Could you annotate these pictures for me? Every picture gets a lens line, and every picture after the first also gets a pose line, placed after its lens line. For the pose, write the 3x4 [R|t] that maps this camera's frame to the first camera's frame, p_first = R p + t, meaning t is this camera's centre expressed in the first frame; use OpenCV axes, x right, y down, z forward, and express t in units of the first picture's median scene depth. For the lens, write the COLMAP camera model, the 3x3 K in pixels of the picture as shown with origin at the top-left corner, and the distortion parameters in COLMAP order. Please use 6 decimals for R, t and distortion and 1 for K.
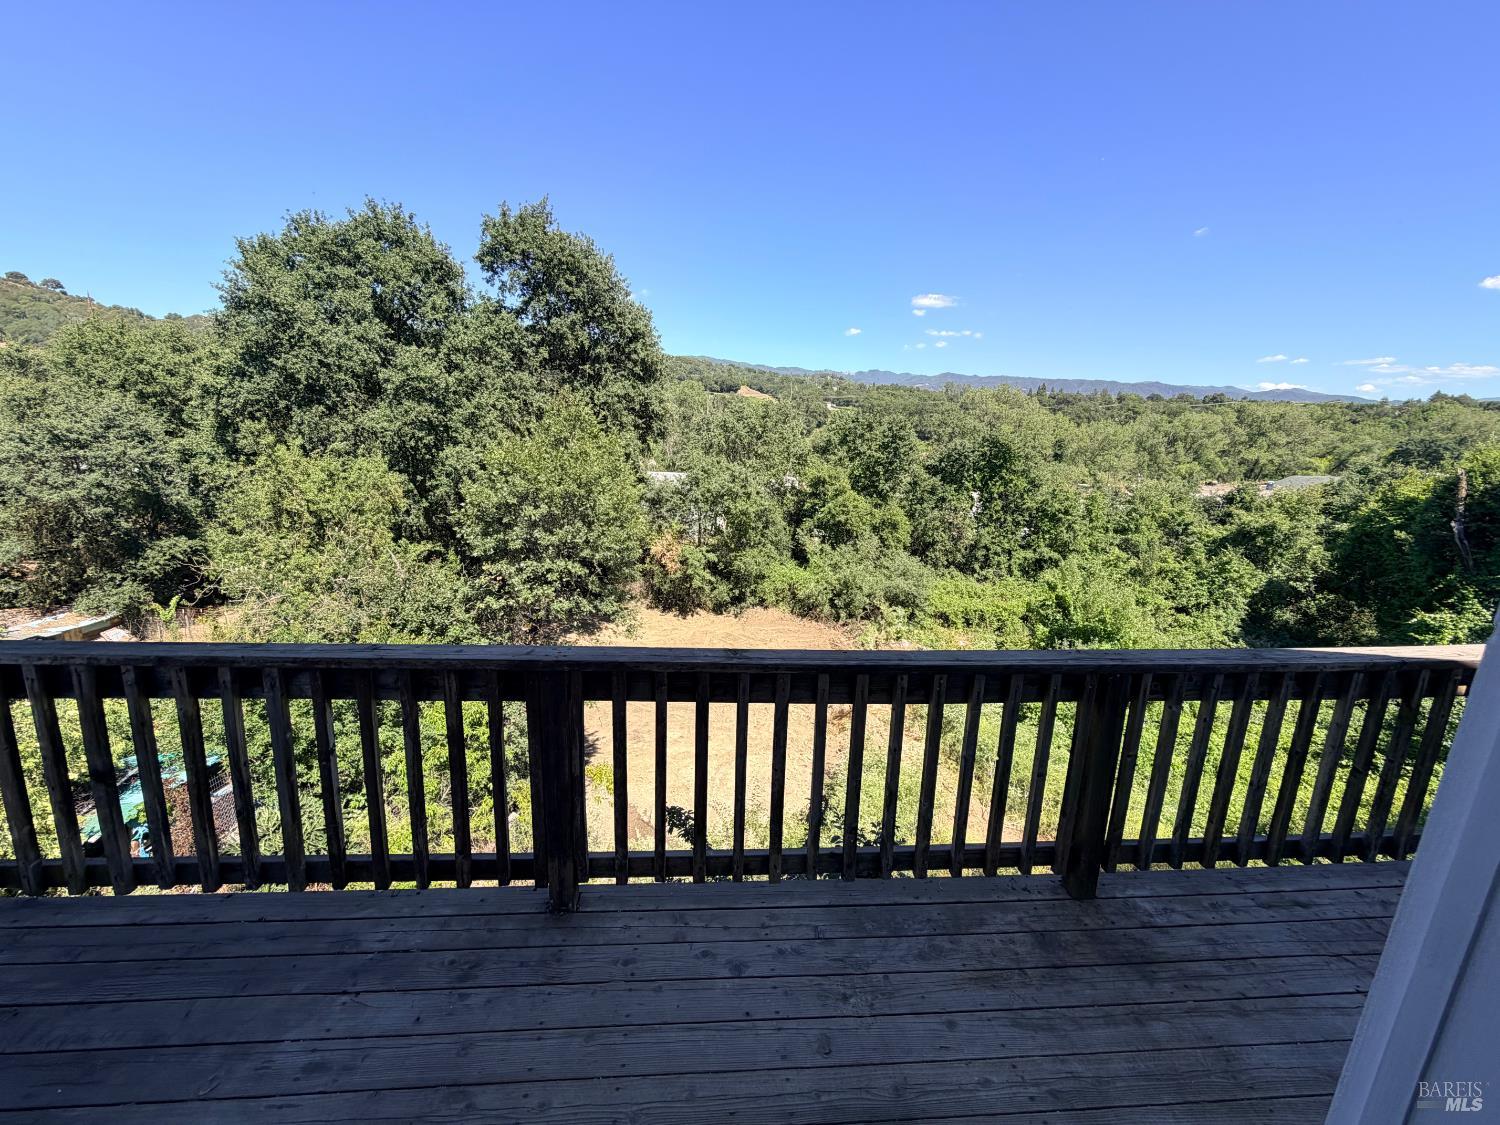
lens RADIAL K [[599.6, 0, 744.0], [0, 599.6, 557.4], [0, 0, 1]] dist [0.001817, -0.000011]
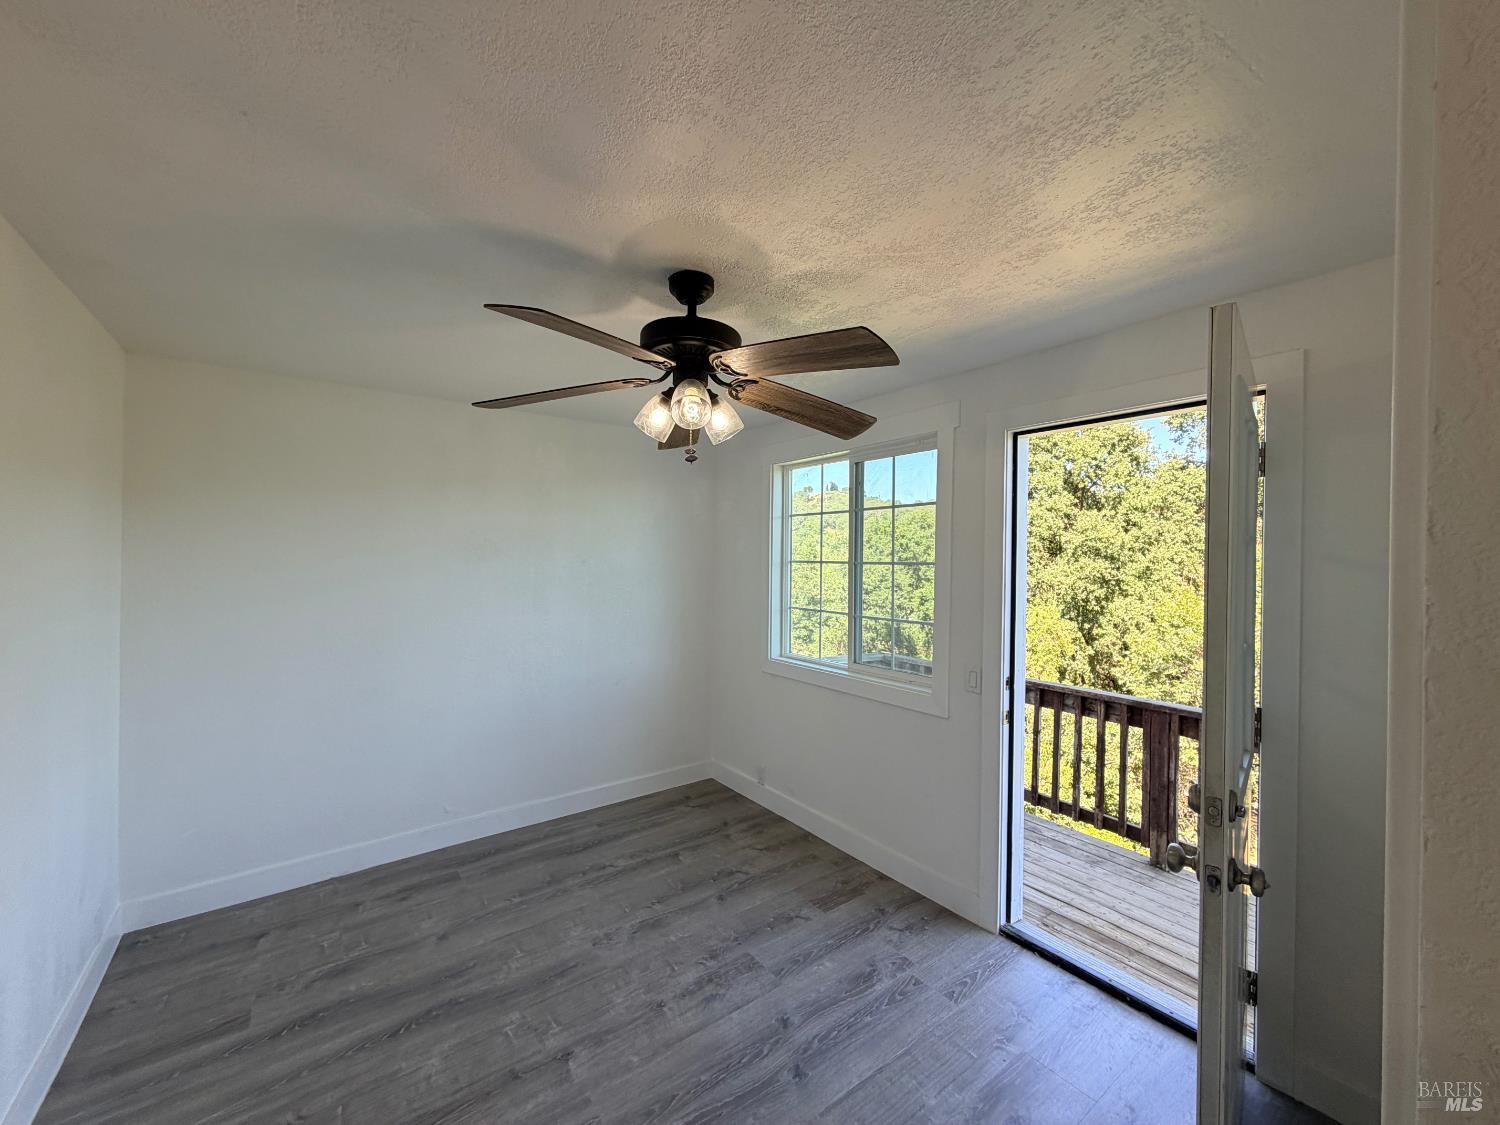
lens RADIAL K [[599.6, 0, 746.2], [0, 599.6, 564.0], [0, 0, 1]] dist [0.001817, -0.000011]
pose [[0.533356, -0.023014, -0.845578, 0.048255], [-0.180737, 0.973445, -0.140496, 0.020809], [0.826357, 0.227762, 0.515033, -0.092522]]
